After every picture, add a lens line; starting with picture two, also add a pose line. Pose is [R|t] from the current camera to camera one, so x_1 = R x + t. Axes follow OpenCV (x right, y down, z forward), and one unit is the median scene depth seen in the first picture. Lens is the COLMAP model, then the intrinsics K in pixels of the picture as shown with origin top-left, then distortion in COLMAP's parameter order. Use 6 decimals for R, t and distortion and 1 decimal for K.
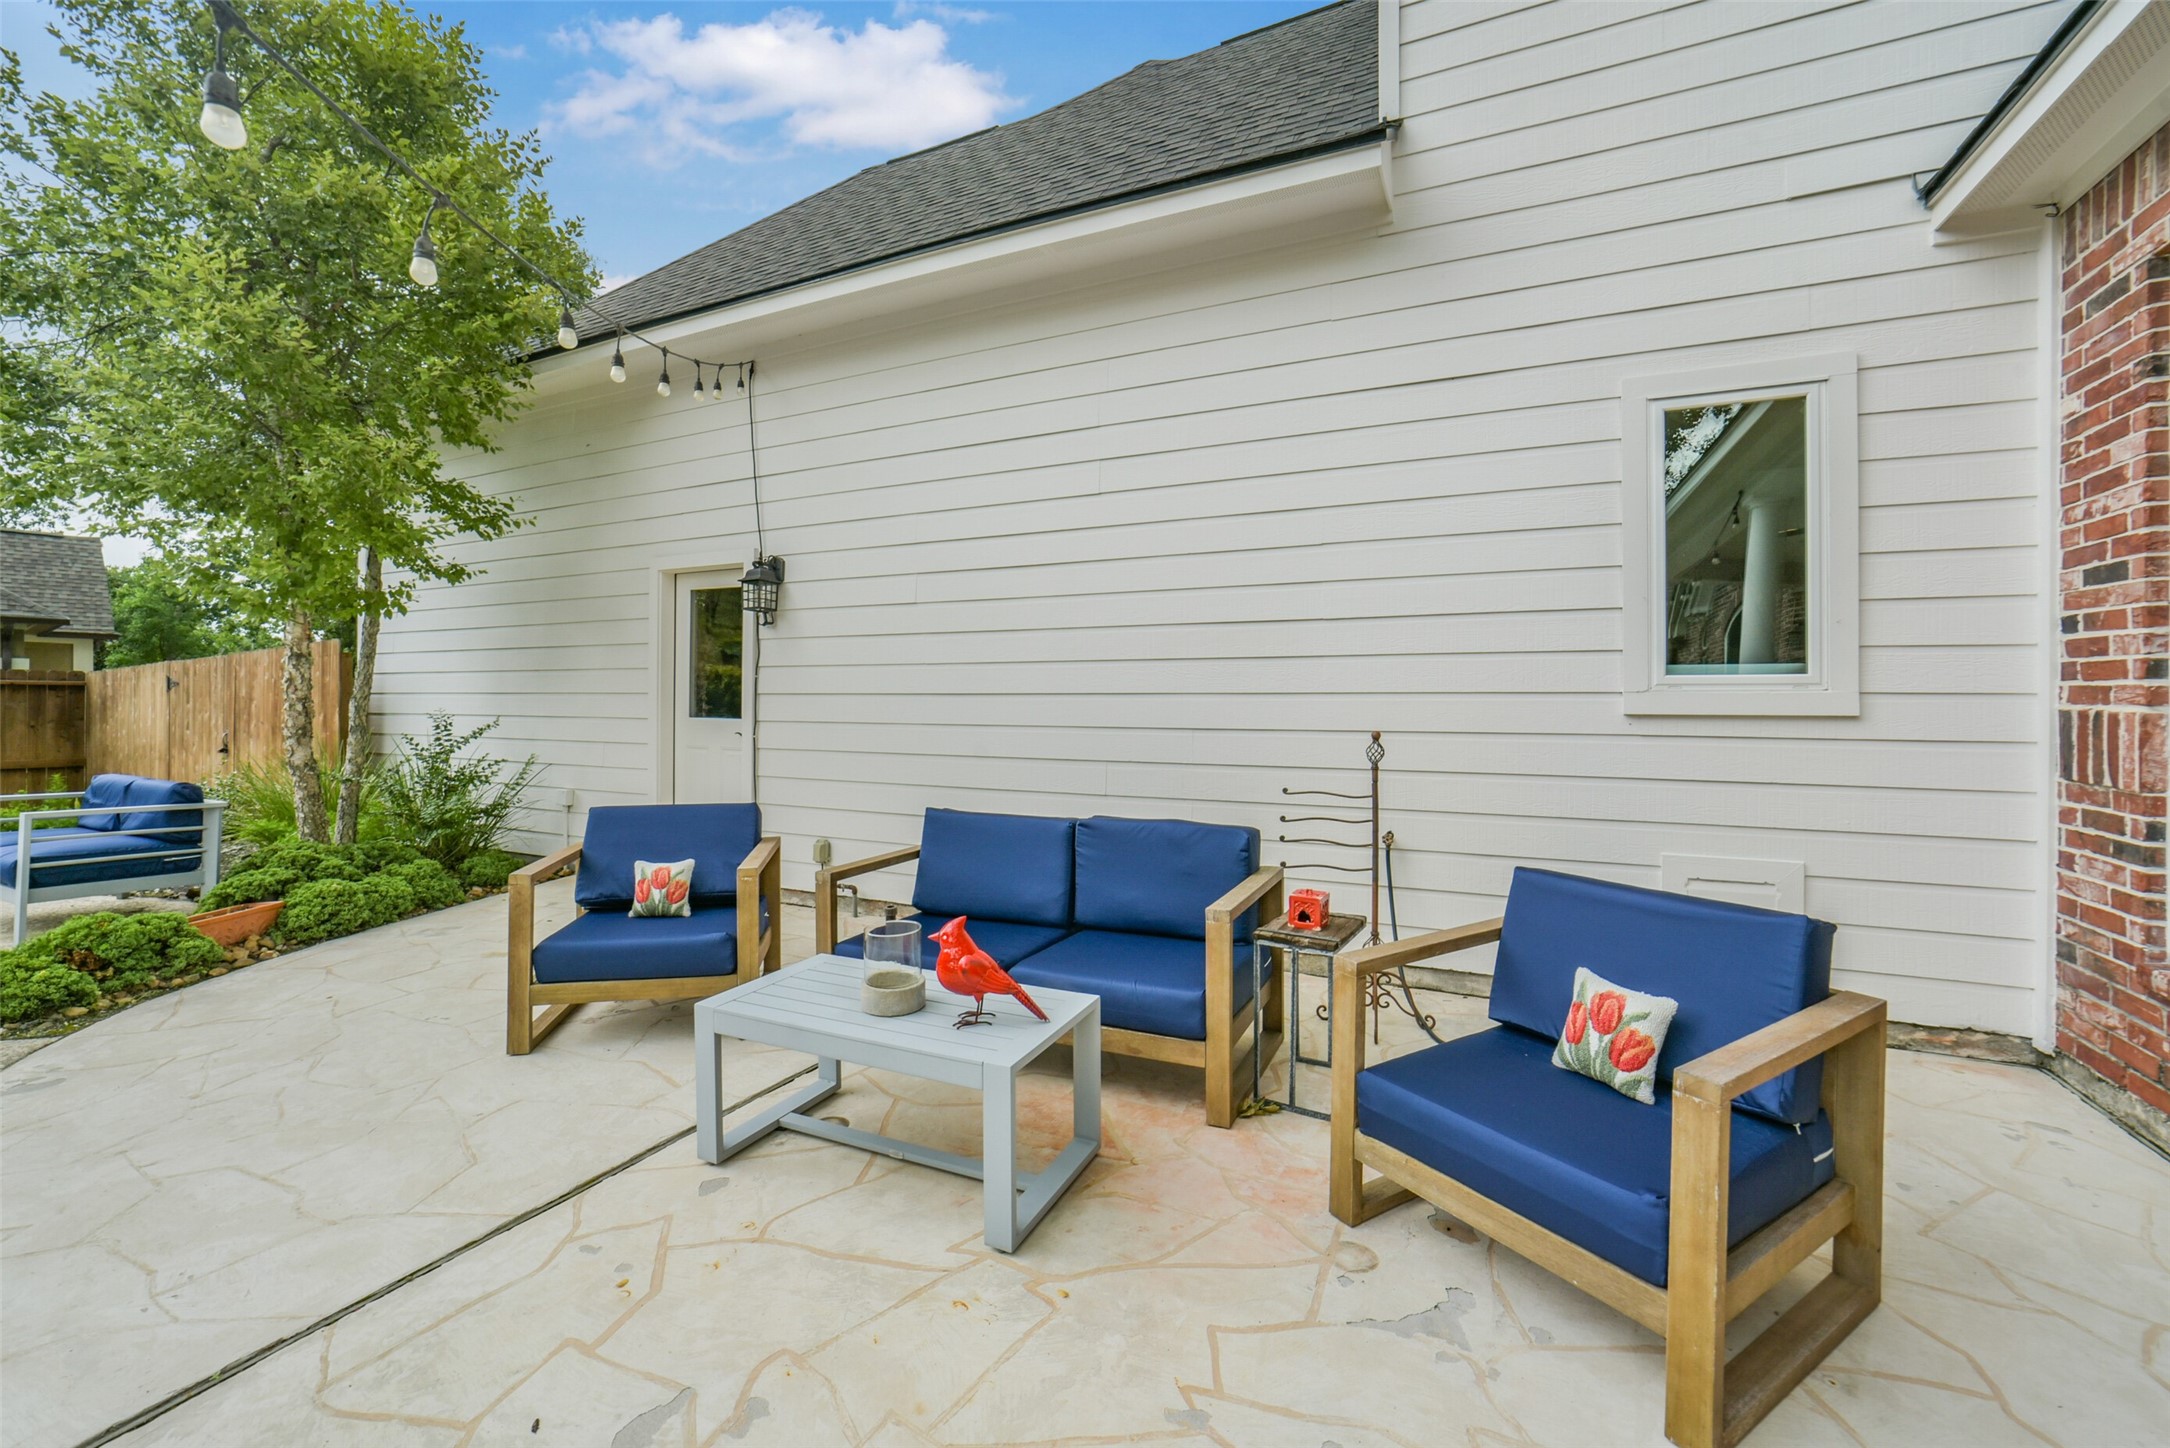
lens RADIAL K [[856.3, 0, 1086.5], [0, 856.3, 705.8], [0, 0, 1]] dist [-0.022576, 0.005905]
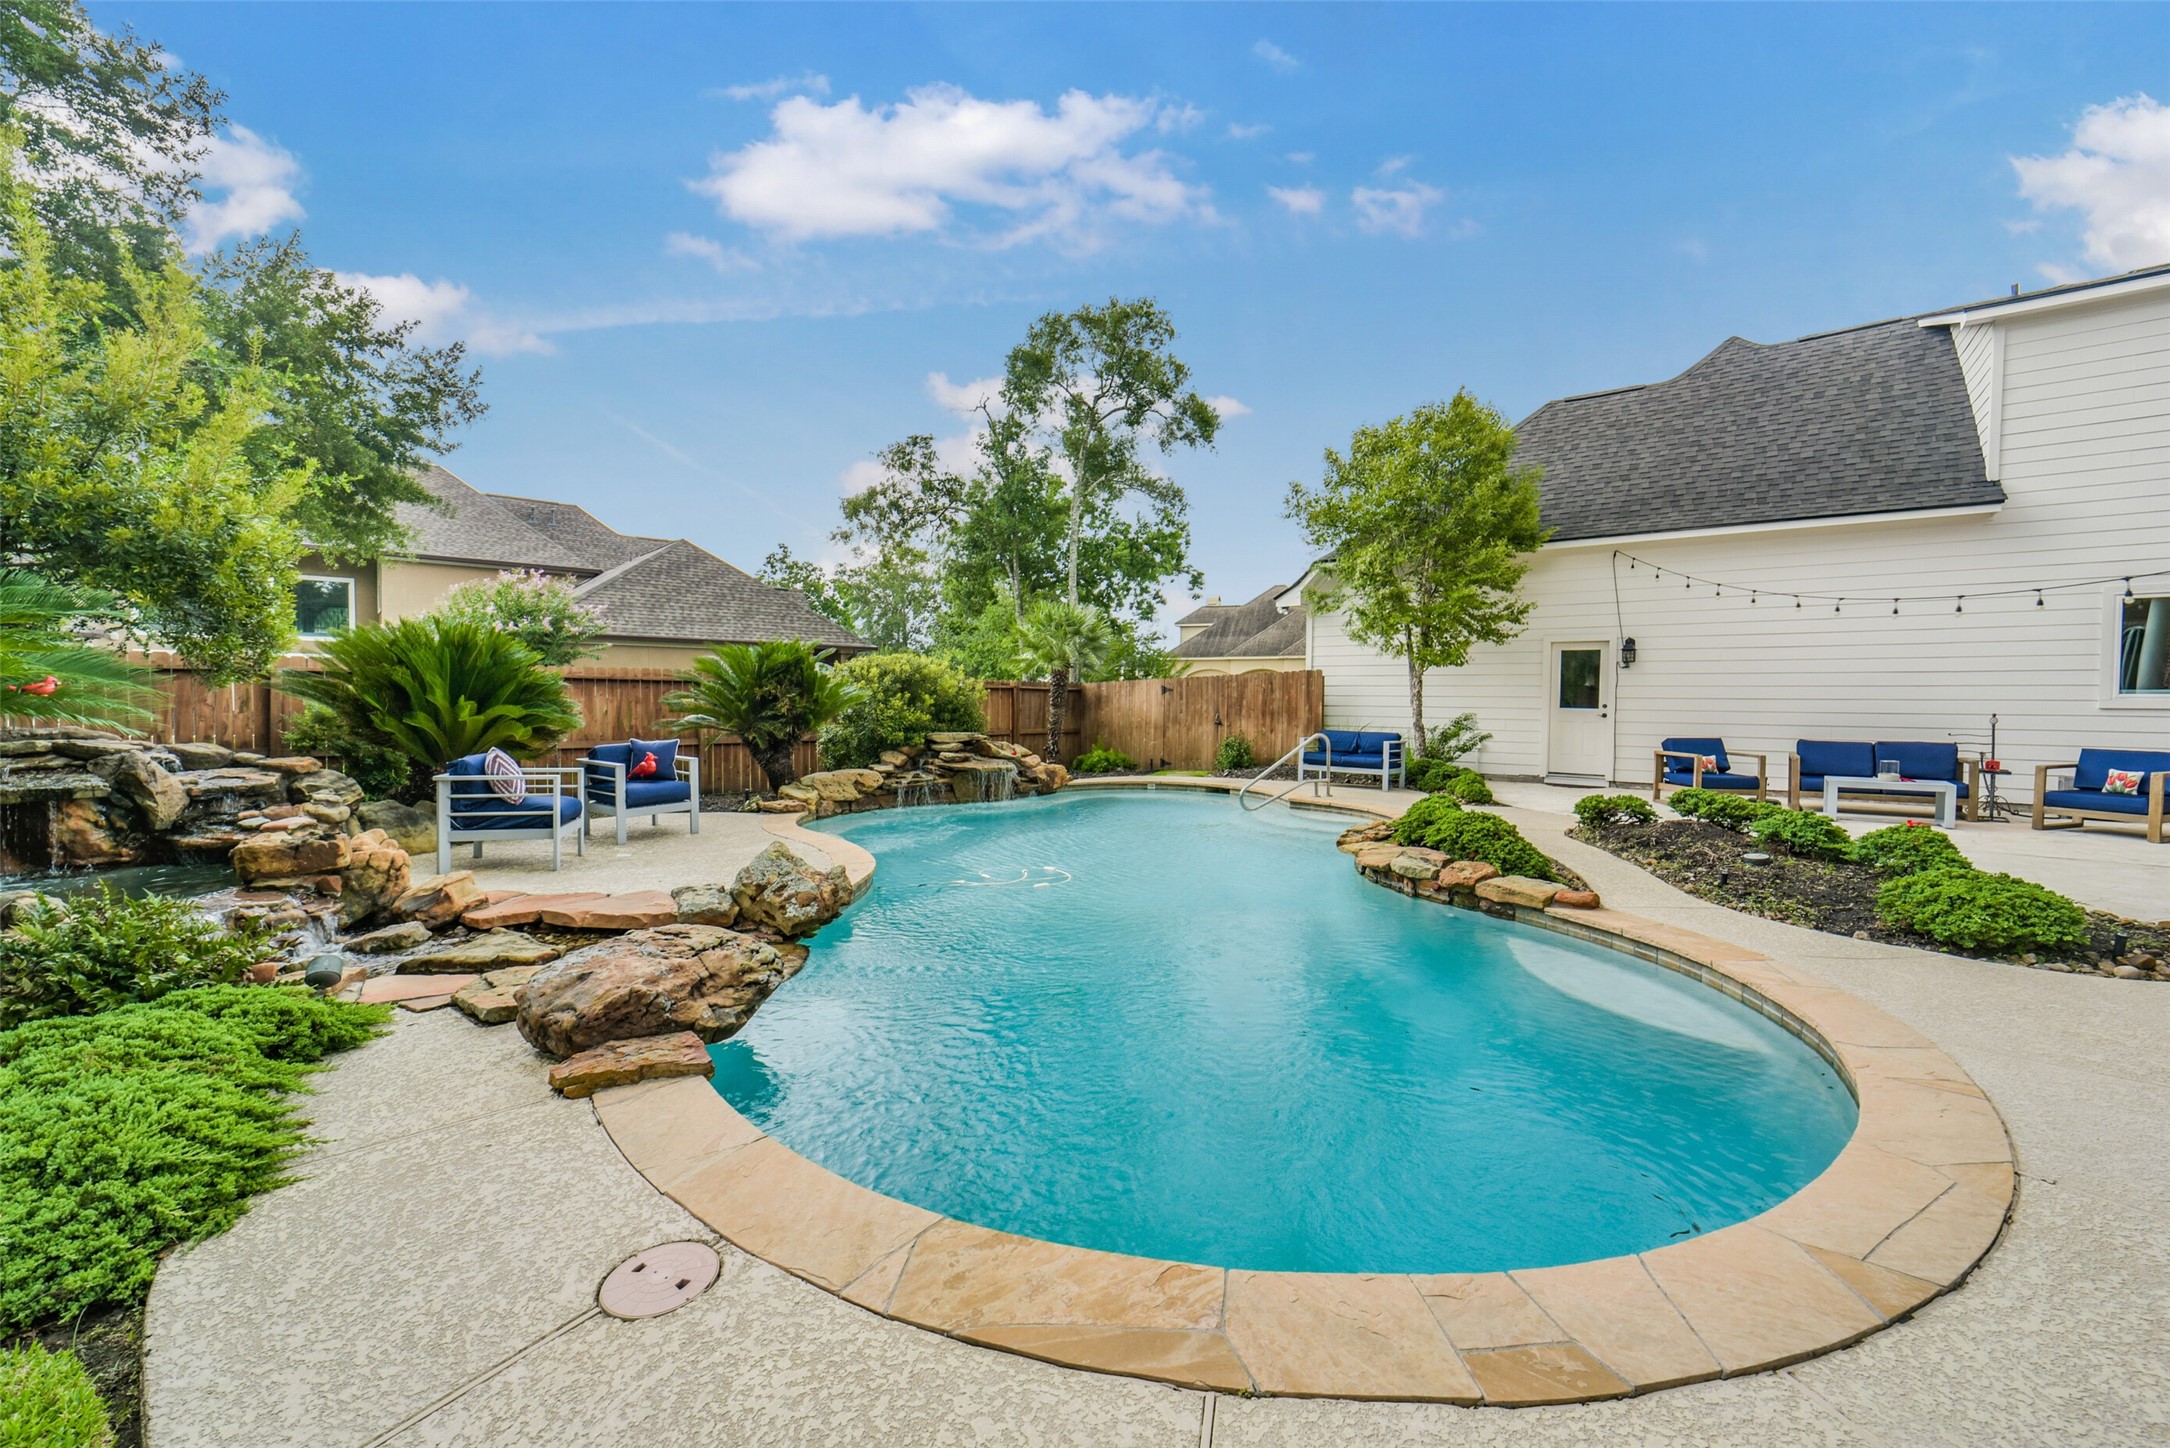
lens RADIAL K [[856.3, 0, 1084.2], [0, 856.3, 714.7], [0, 0, 1]] dist [-0.022576, 0.005905]
pose [[0.977773, 0.008368, -0.209498, -1.738180], [-0.006569, 0.999935, 0.009281, 0.023938], [0.209562, -0.007699, 0.977765, -2.029156]]
